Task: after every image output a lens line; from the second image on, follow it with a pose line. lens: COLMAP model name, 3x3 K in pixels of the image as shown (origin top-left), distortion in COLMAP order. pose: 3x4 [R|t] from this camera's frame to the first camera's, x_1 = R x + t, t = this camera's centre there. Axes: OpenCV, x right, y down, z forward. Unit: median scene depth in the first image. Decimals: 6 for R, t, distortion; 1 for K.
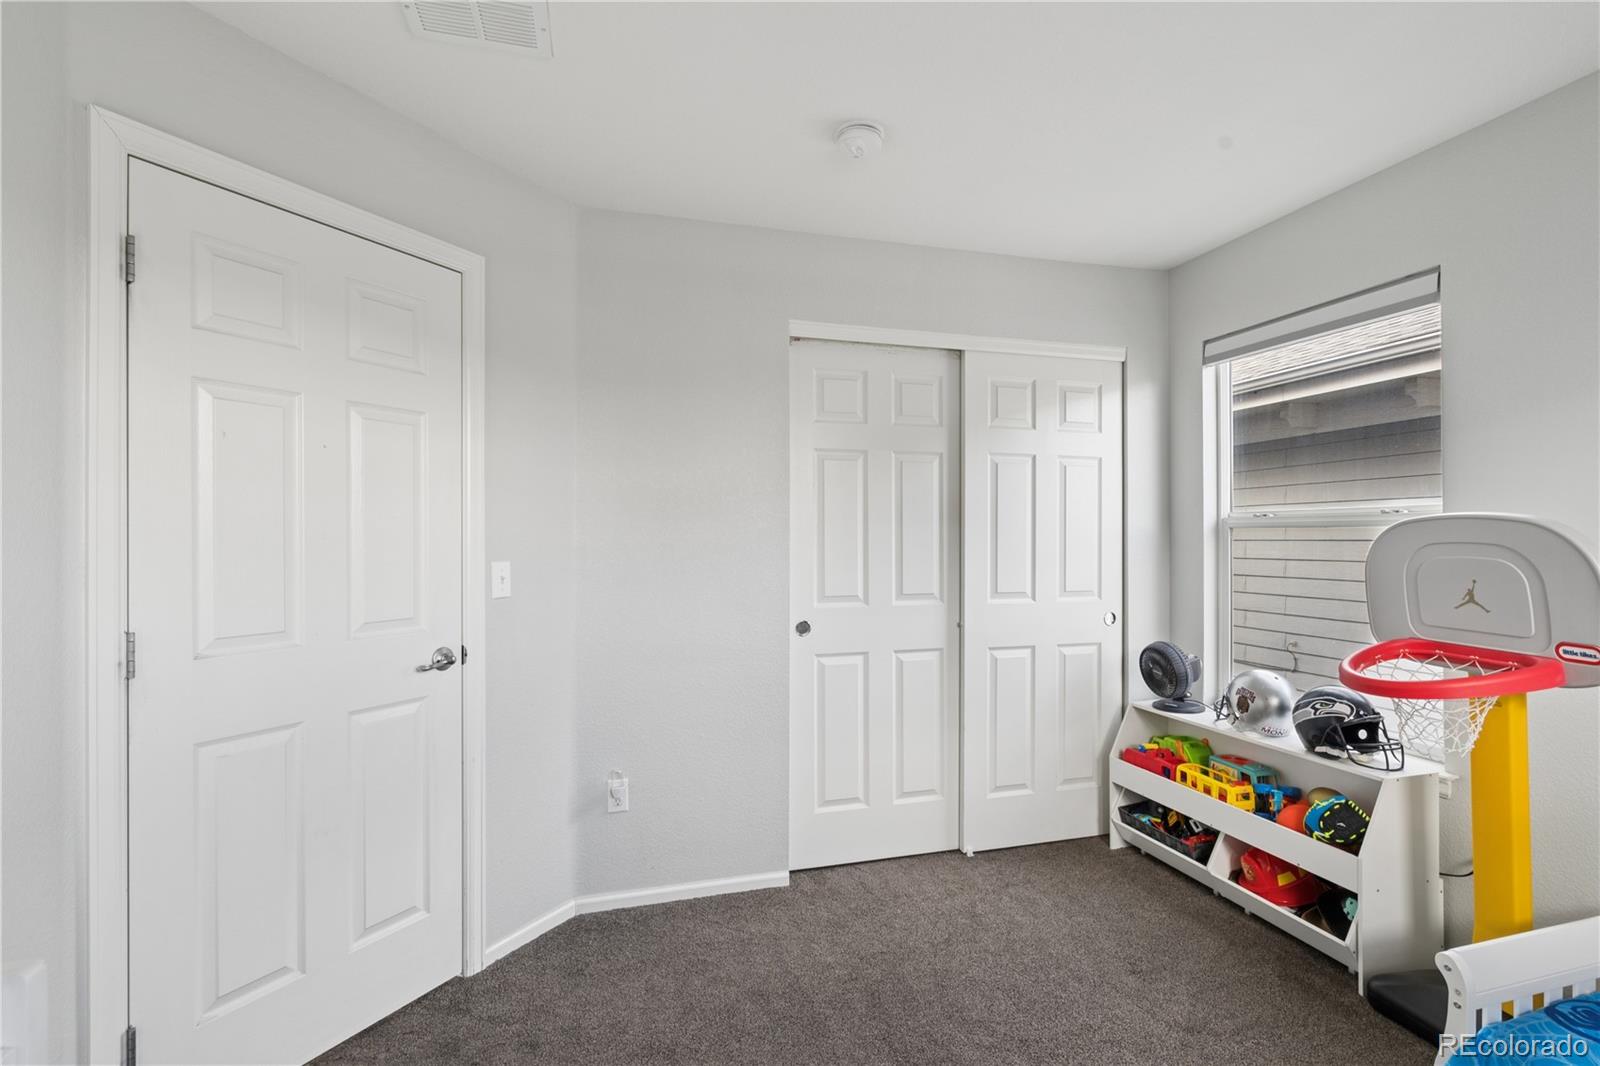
lens RADIAL K [[739.2, 0, 799.5], [0, 739.2, 540.5], [0, 0, 1]] dist [-0.001979, 0.000143]
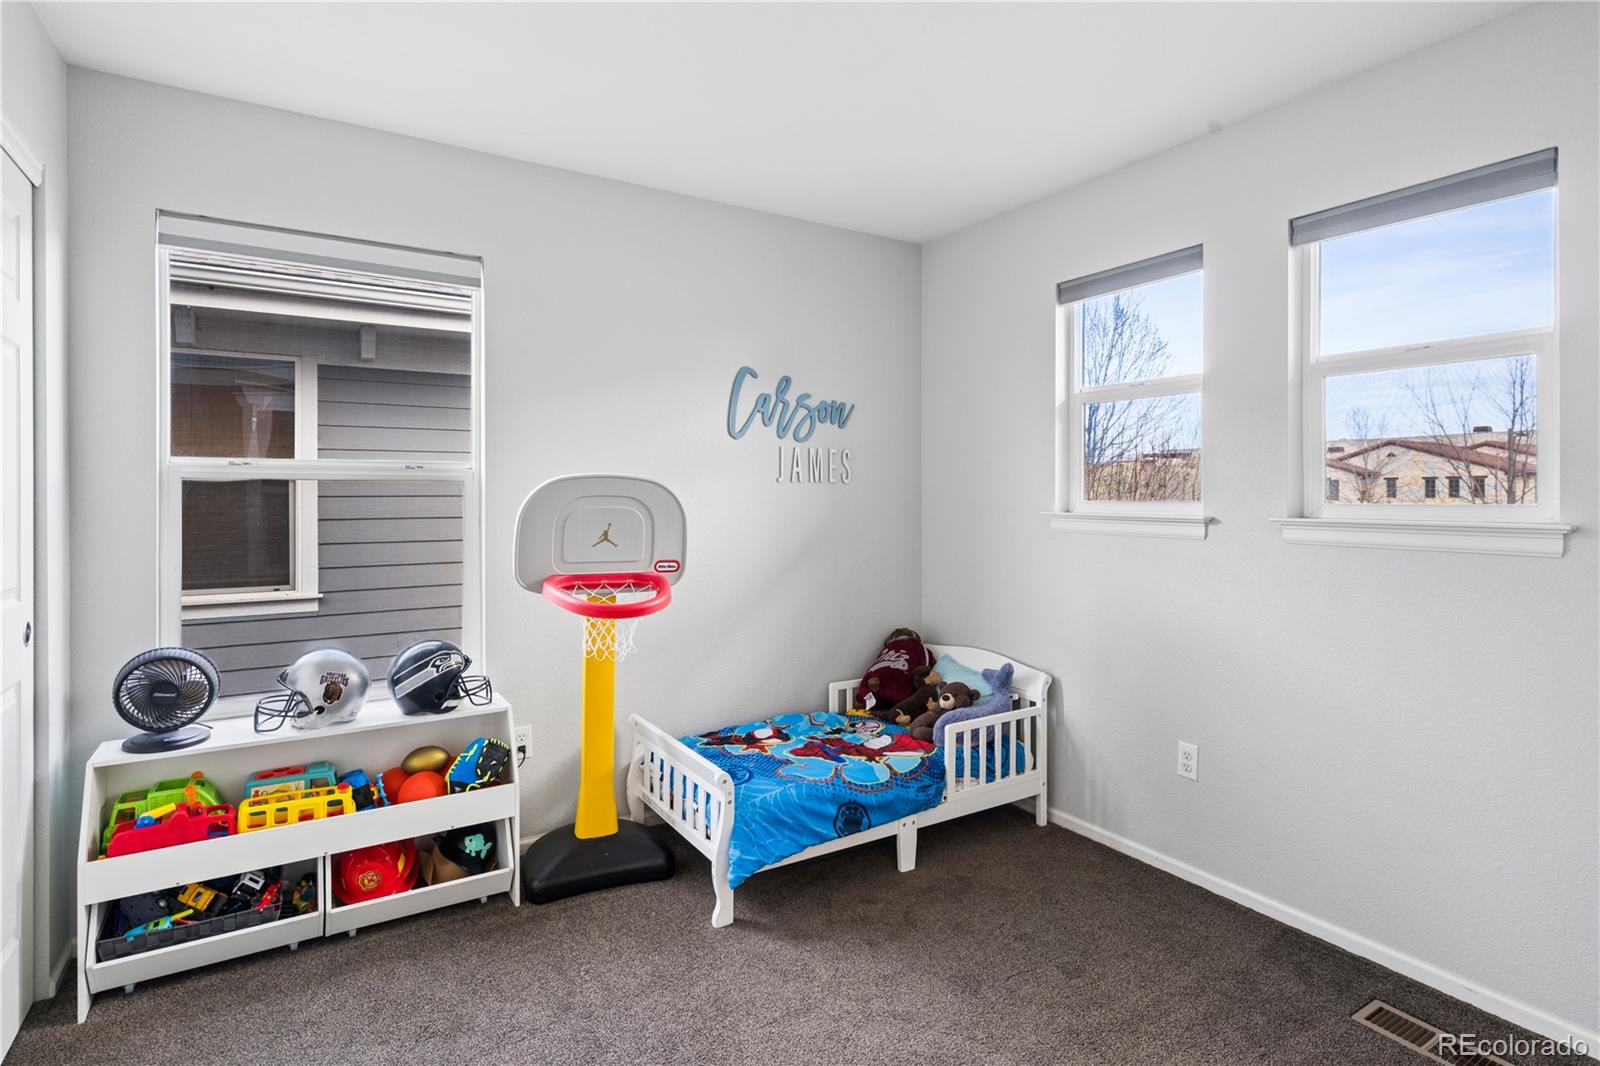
lens RADIAL K [[801.9, 0, 799.0], [0, 801.9, 526.5], [0, 0, 1]] dist [0.008963, -0.000596]
pose [[-0.281304, -0.033931, 0.959019, -0.429894], [-0.002759, 0.999399, 0.034551, 0.006361], [-0.959615, 0.007073, -0.281229, 0.816024]]
